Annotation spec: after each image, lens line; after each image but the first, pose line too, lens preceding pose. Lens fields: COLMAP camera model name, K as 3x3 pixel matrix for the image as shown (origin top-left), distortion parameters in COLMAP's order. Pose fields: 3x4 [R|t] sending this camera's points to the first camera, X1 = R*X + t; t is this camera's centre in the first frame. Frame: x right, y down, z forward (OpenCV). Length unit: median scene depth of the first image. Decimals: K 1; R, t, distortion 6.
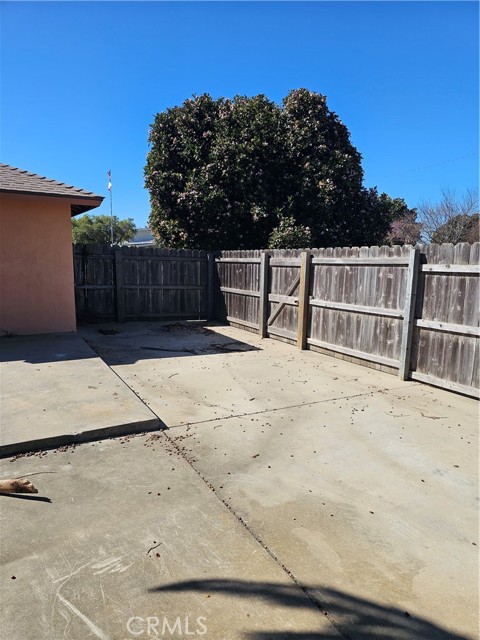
lens RADIAL K [[428.4, 0, 242.2], [0, 428.4, 322.7], [0, 0, 1]] dist [0.055813, 0.001607]
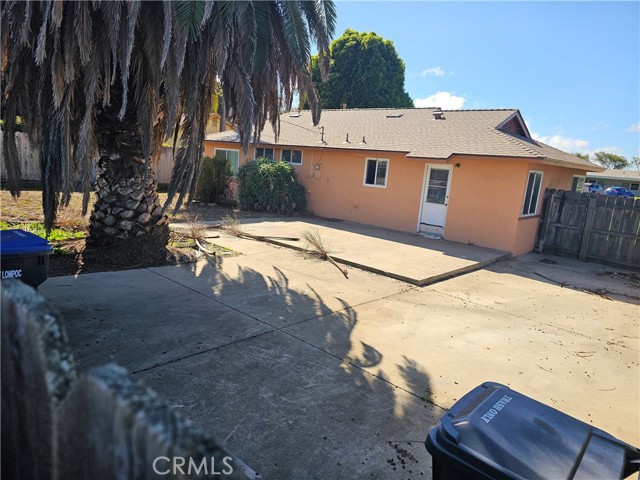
lens RADIAL K [[428.4, 0, 322.0], [0, 428.4, 239.3], [0, 0, 1]] dist [0.055813, 0.001607]
pose [[0.331683, 0.177419, -0.926557, 1.047840], [-0.221338, 0.969377, 0.106385, -0.049091], [0.917058, 0.169796, 0.360796, -0.099437]]
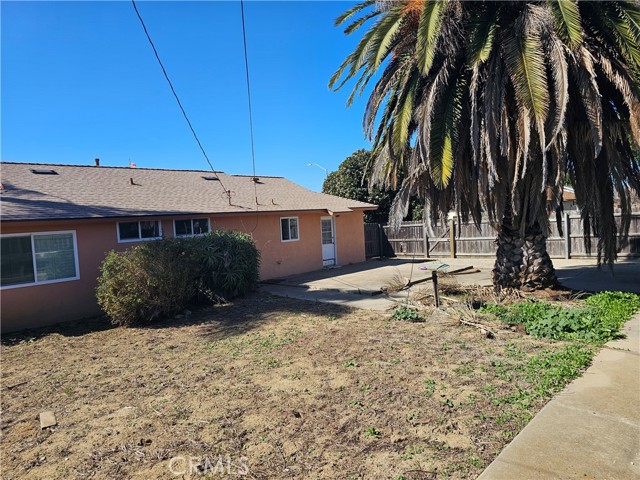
lens RADIAL K [[428.4, 0, 320.3], [0, 428.4, 241.4], [0, 0, 1]] dist [0.055813, 0.001607]
pose [[0.957914, -0.094190, 0.271161, -1.891317], [0.122134, 0.988600, -0.088058, 0.135158], [-0.259775, 0.117470, 0.958498, -1.805817]]
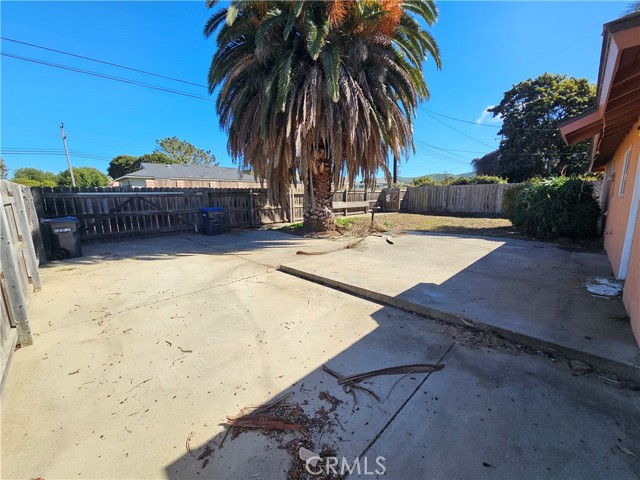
lens RADIAL K [[257.9, 0, 319.0], [0, 257.9, 240.4], [0, 0, 1]] dist [0.001486, 0.000114]
pose [[-0.962856, 0.038884, -0.267200, -0.025560], [-0.045218, 0.952382, 0.301537, -0.238119], [0.266201, 0.302419, -0.915249, 1.673800]]
